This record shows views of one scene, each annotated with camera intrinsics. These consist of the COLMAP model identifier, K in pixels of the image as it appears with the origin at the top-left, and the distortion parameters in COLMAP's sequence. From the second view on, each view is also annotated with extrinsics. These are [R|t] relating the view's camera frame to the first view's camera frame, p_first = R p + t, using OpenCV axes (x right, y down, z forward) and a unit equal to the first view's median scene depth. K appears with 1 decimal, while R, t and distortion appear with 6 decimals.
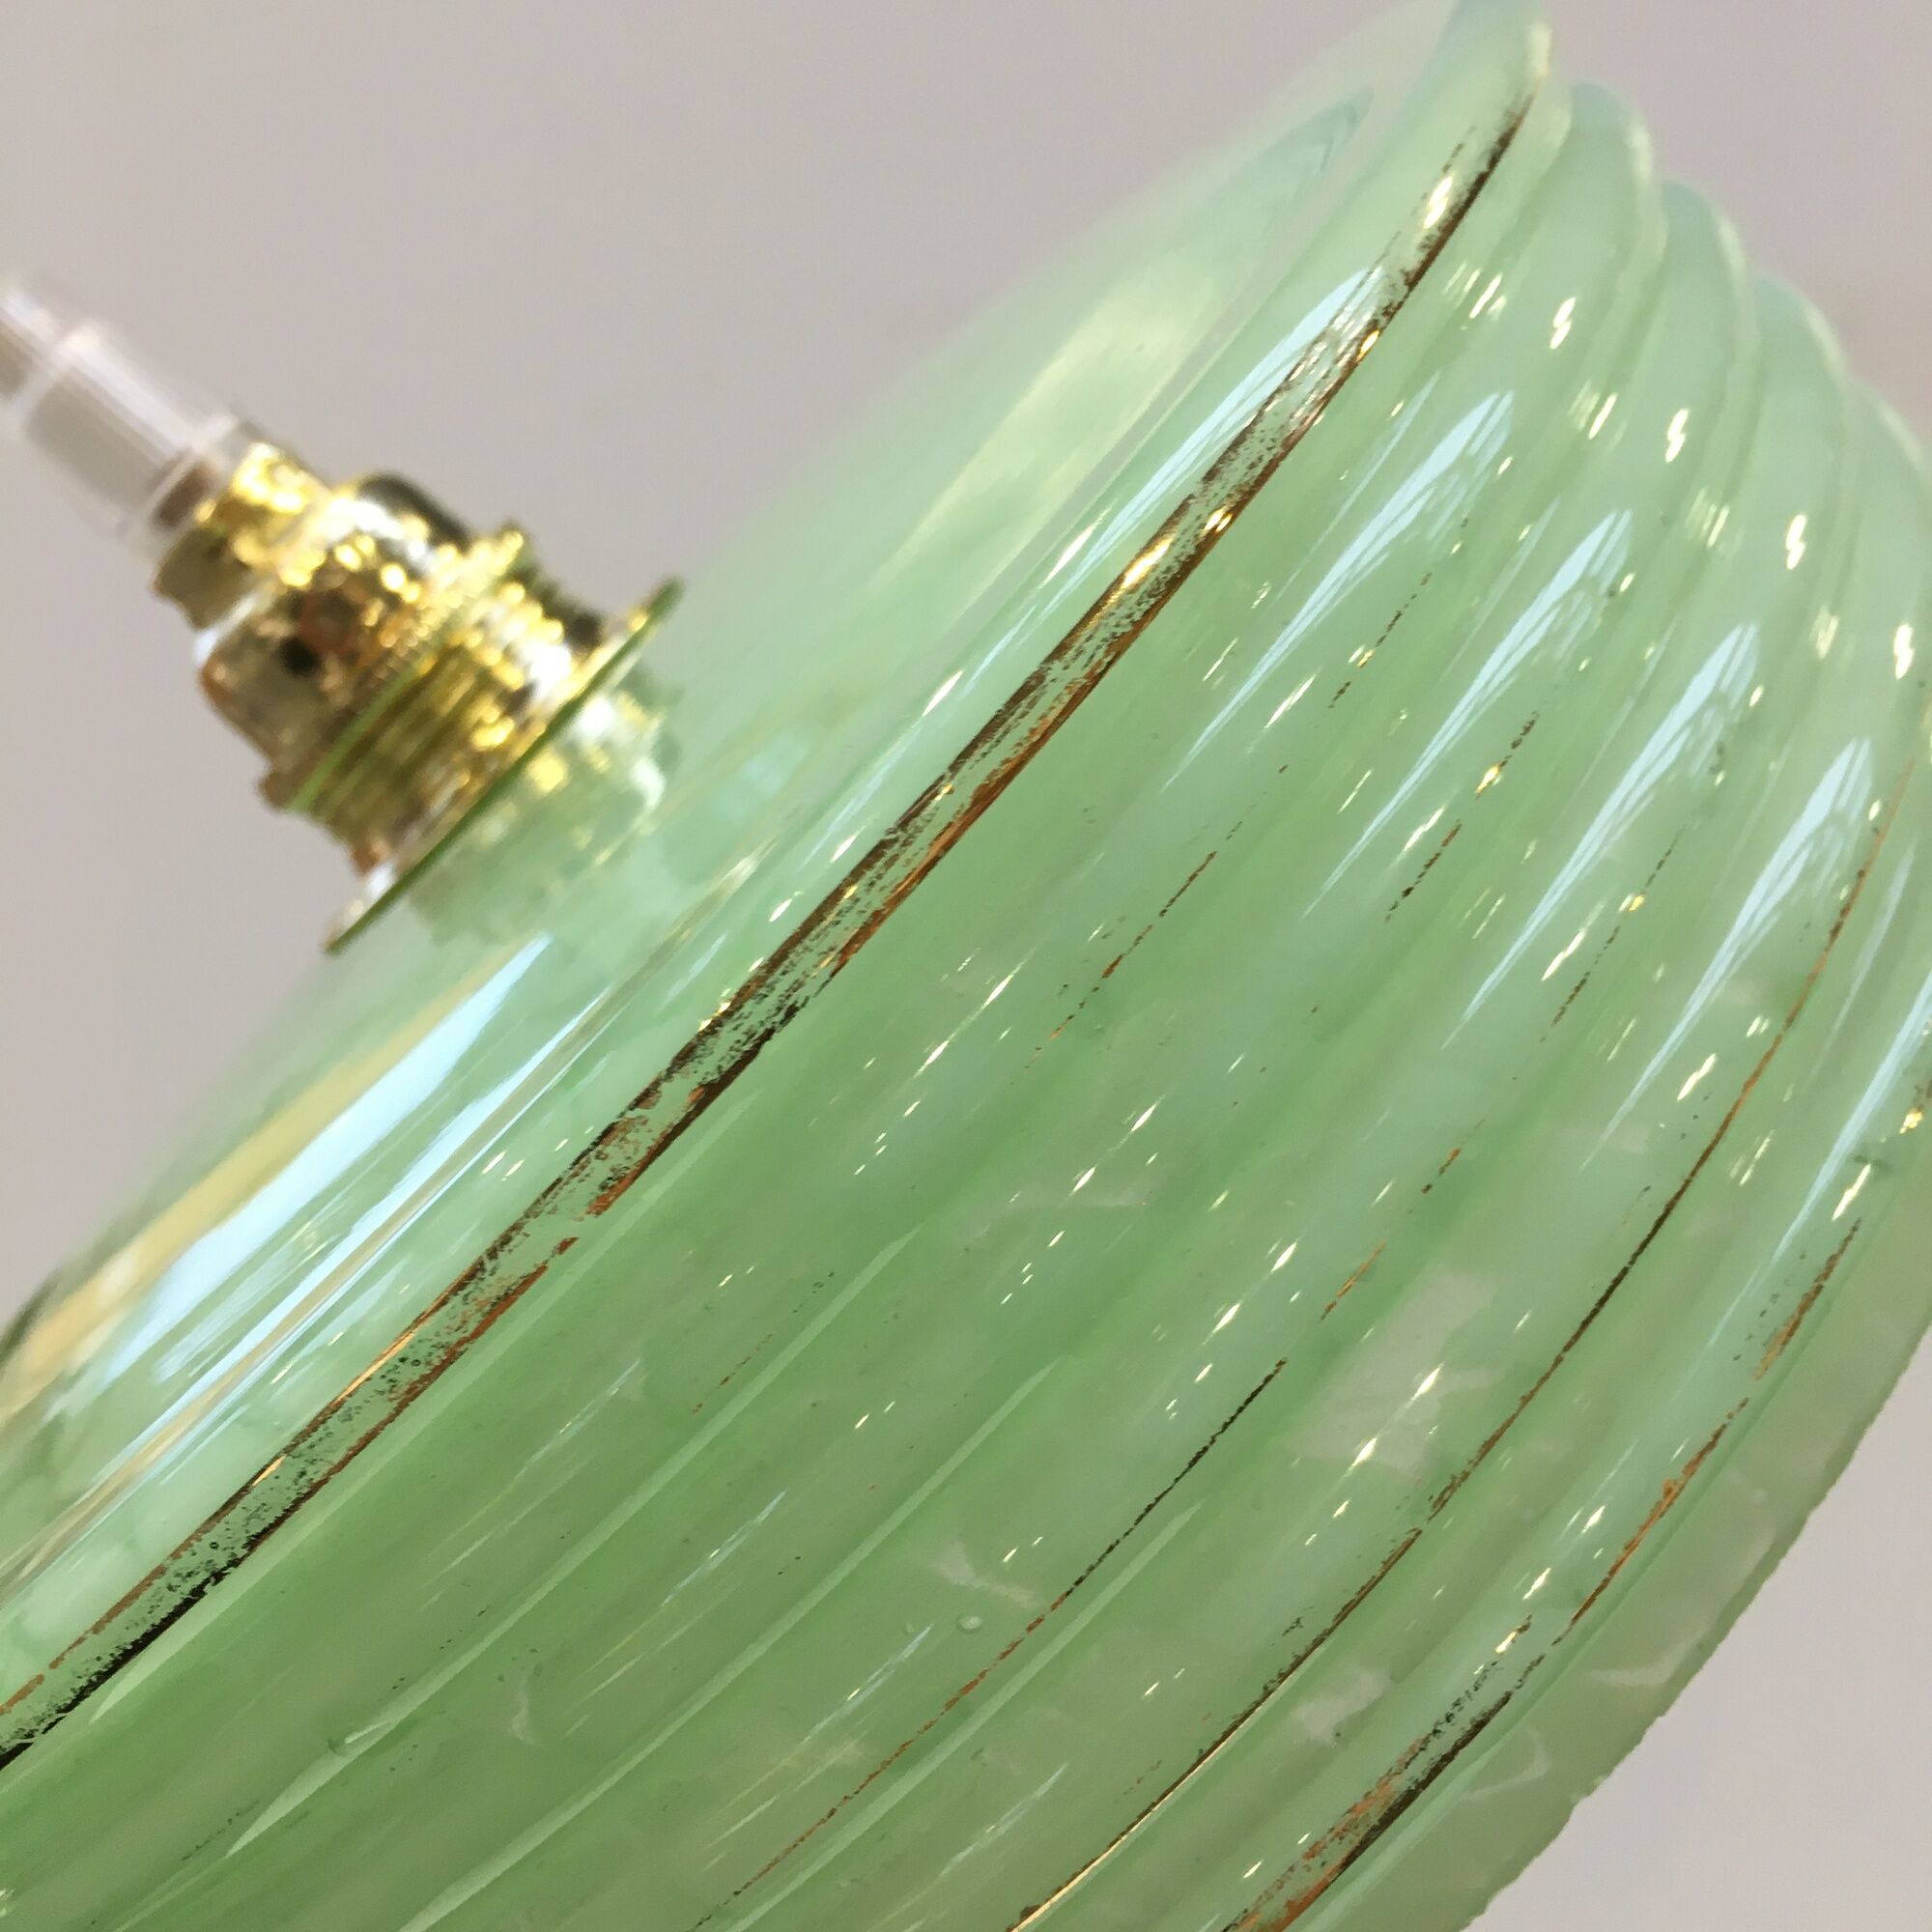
lens RADIAL K [[2283.5, 0, 971.4], [0, 2283.5, 1028.0], [0, 0, 1]] dist [0.055633, 0.018691]
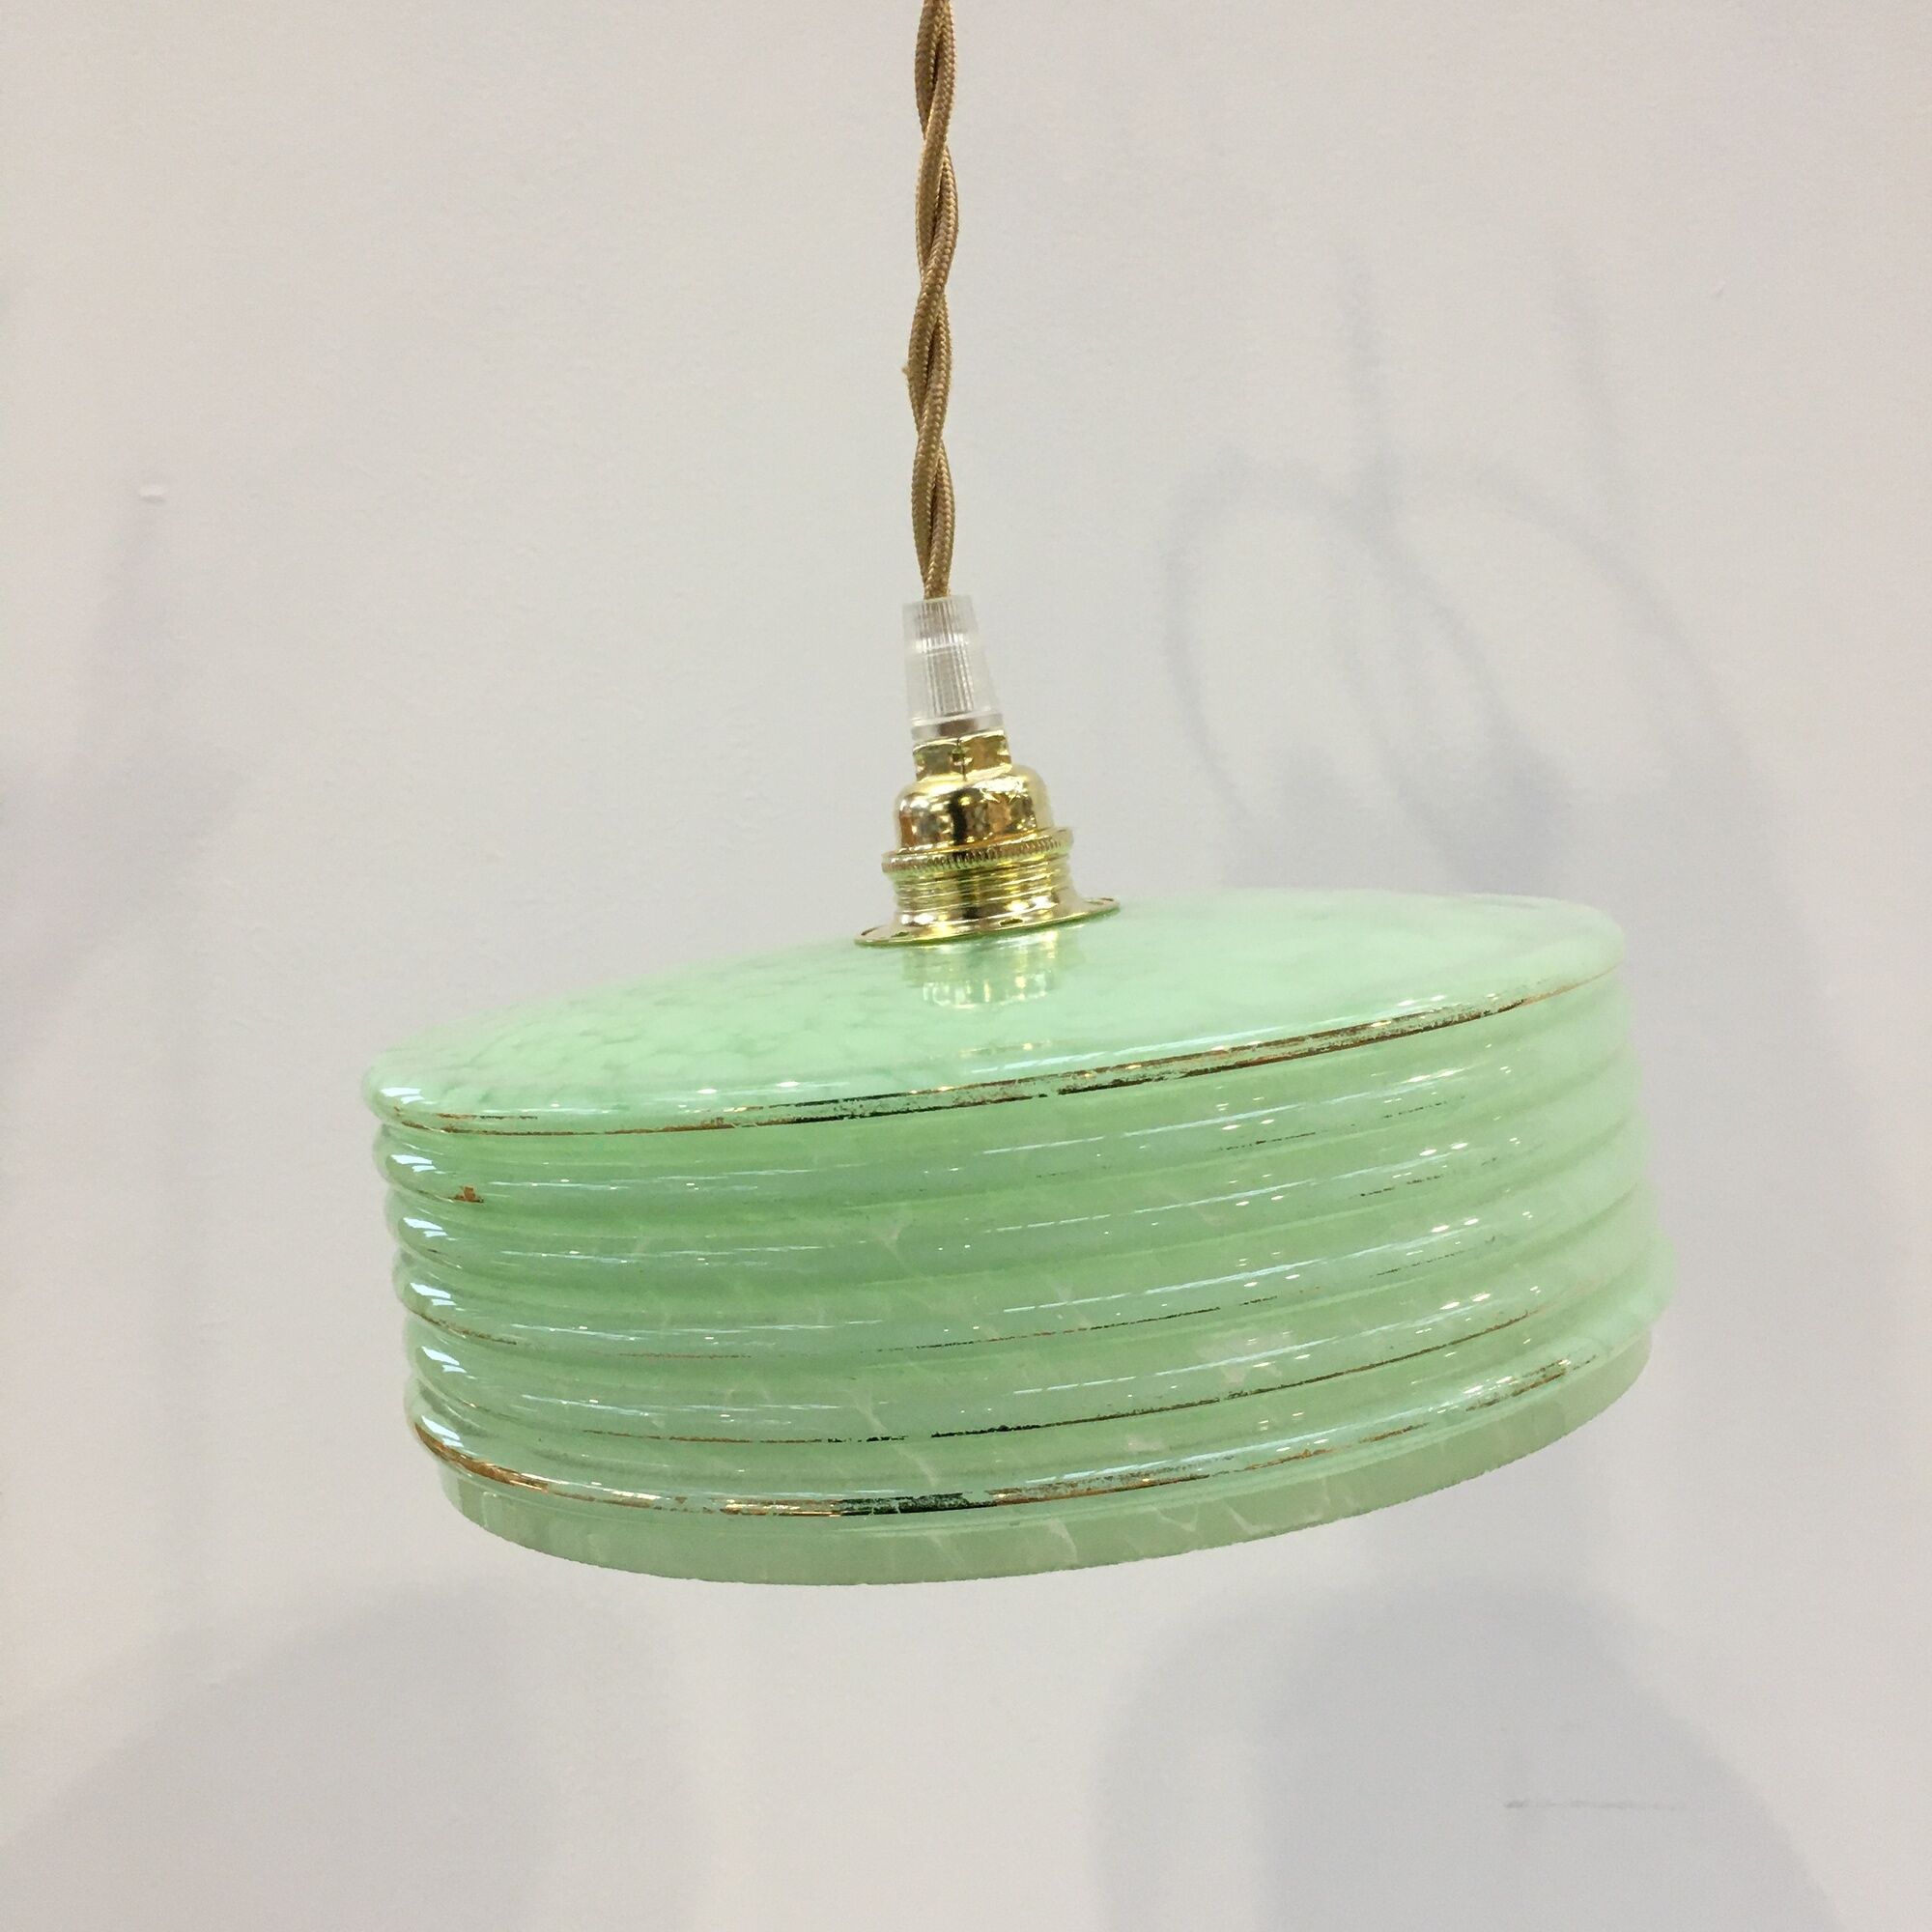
lens RADIAL K [[2283.5, 0, 971.4], [0, 2283.5, 1028.0], [0, 0, 1]] dist [0.055633, 0.018691]
pose [[0.792709, 0.609403, -0.015523, -0.241828], [-0.603616, 0.781114, -0.159715, 0.493272], [-0.085205, 0.135978, 0.987041, -1.588334]]
